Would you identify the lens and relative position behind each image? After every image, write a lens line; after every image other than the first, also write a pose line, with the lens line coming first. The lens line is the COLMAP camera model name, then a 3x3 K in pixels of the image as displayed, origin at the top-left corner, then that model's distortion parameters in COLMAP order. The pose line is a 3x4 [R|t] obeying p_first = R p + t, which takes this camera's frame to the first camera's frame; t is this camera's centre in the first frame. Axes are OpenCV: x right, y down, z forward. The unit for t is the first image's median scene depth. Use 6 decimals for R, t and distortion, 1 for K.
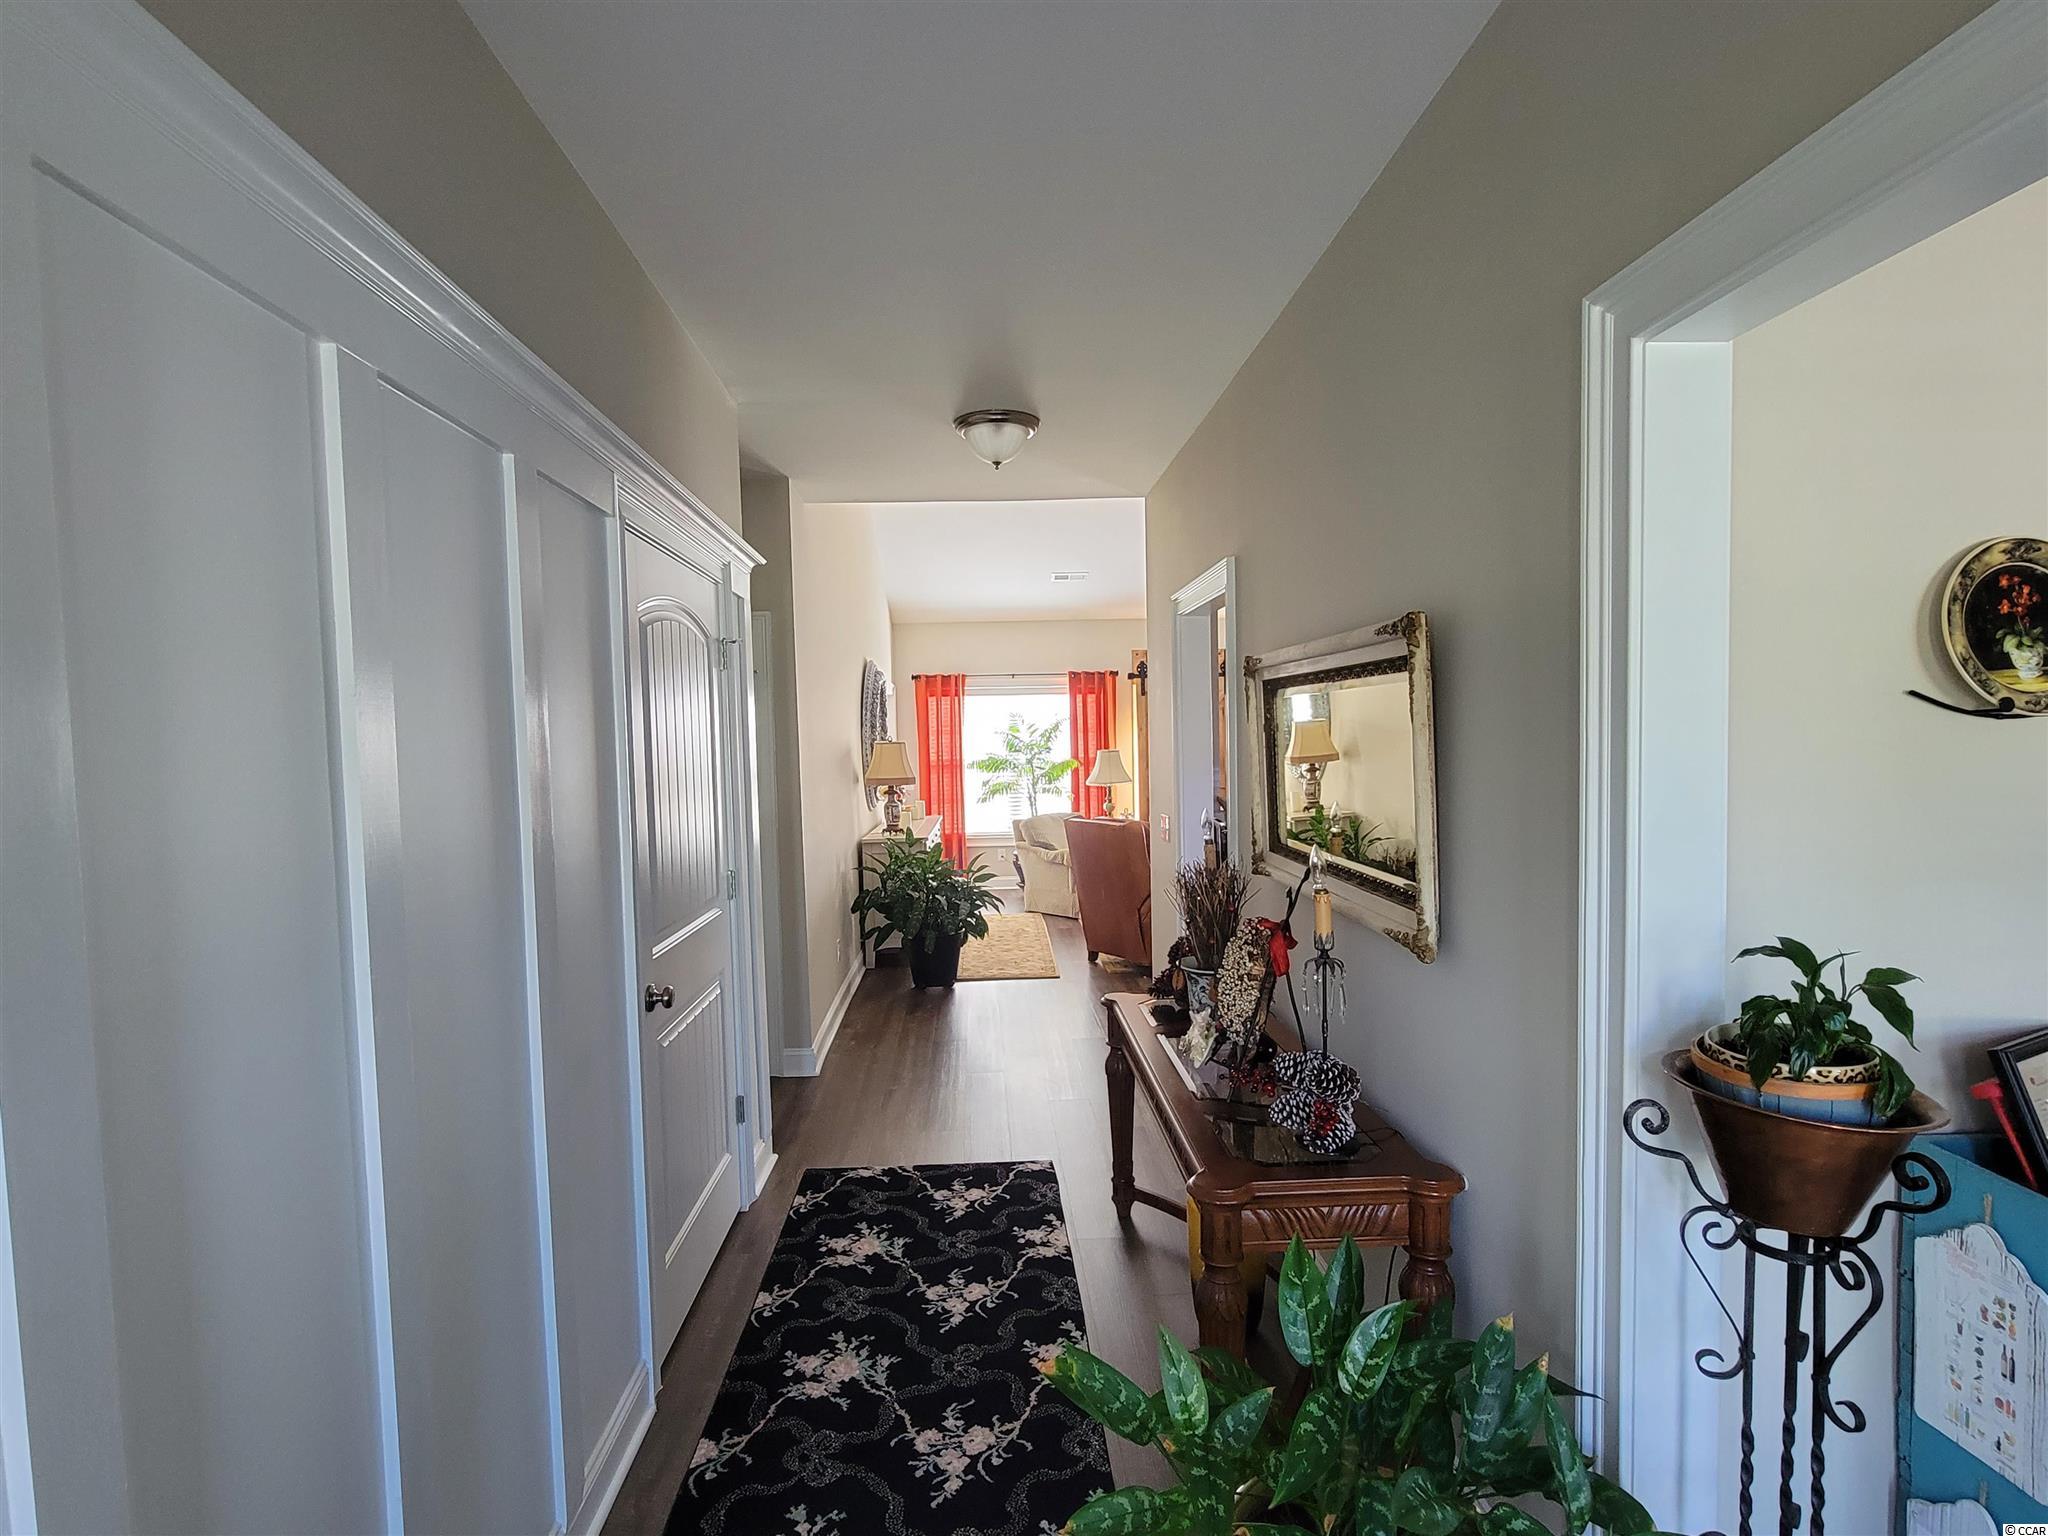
lens RADIAL K [[1020.6, 0, 1021.6], [0, 1020.6, 774.9], [0, 0, 1]] dist [-0.006614, 0.000236]
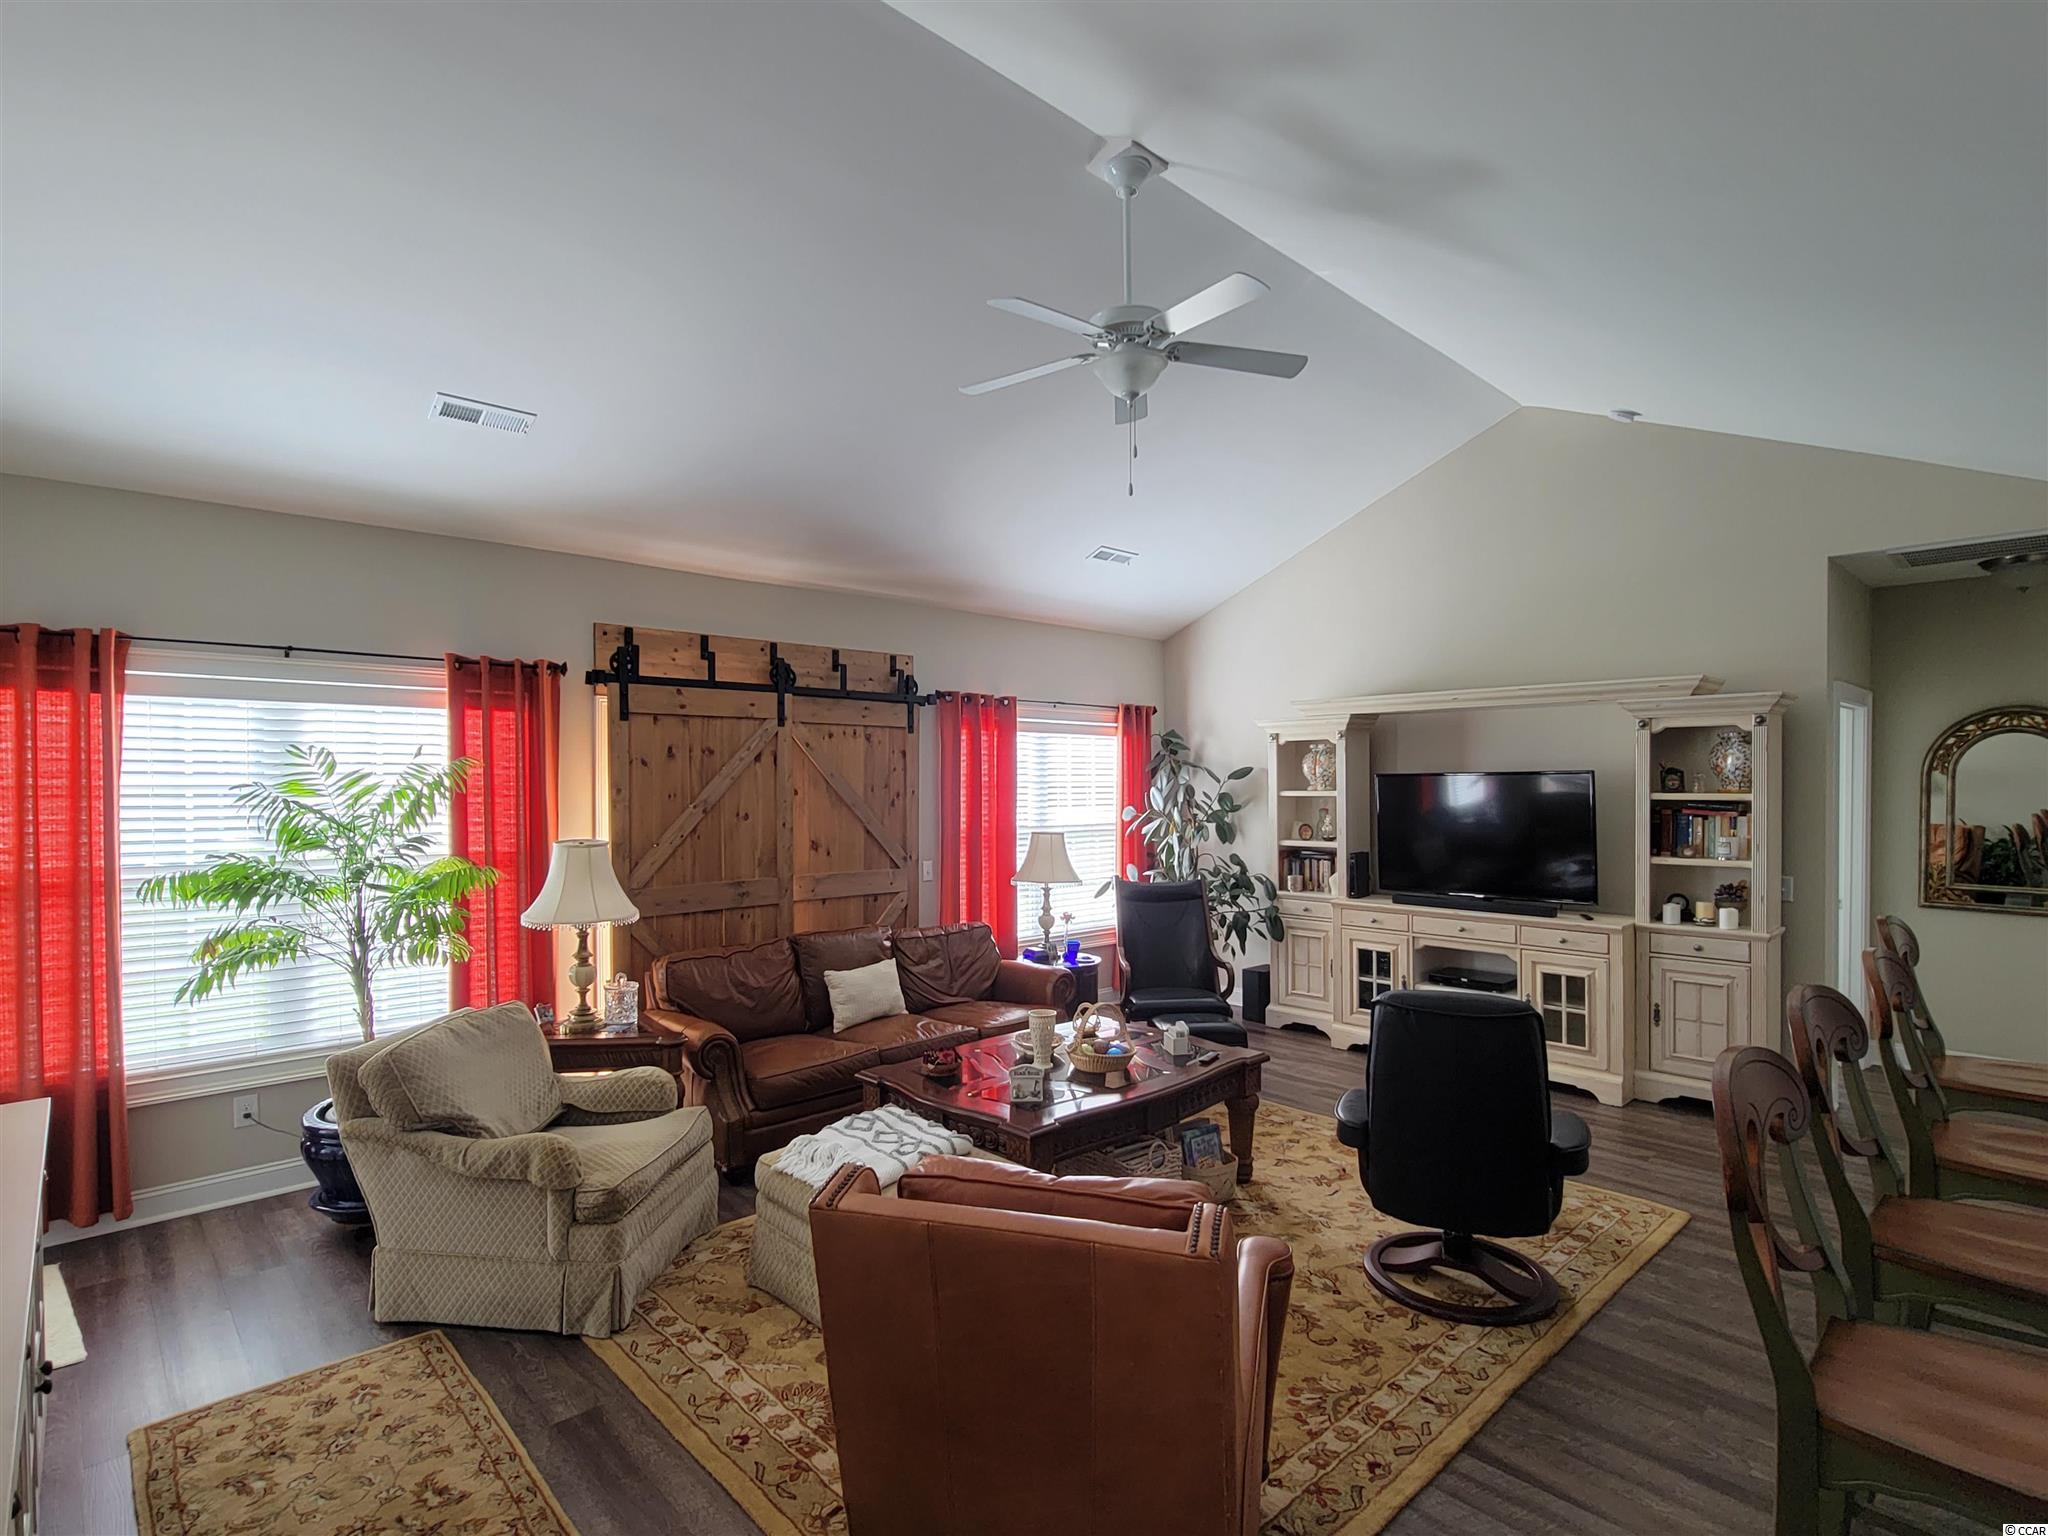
lens RADIAL K [[1020.6, 0, 1012.3], [0, 1020.6, 790.3], [0, 0, 1]] dist [-0.006614, 0.000236]
pose [[0.757902, 0.011599, 0.652266, -0.052225], [0.009928, 0.999521, -0.029311, -0.029727], [-0.652293, 0.028691, 0.757424, 0.526952]]
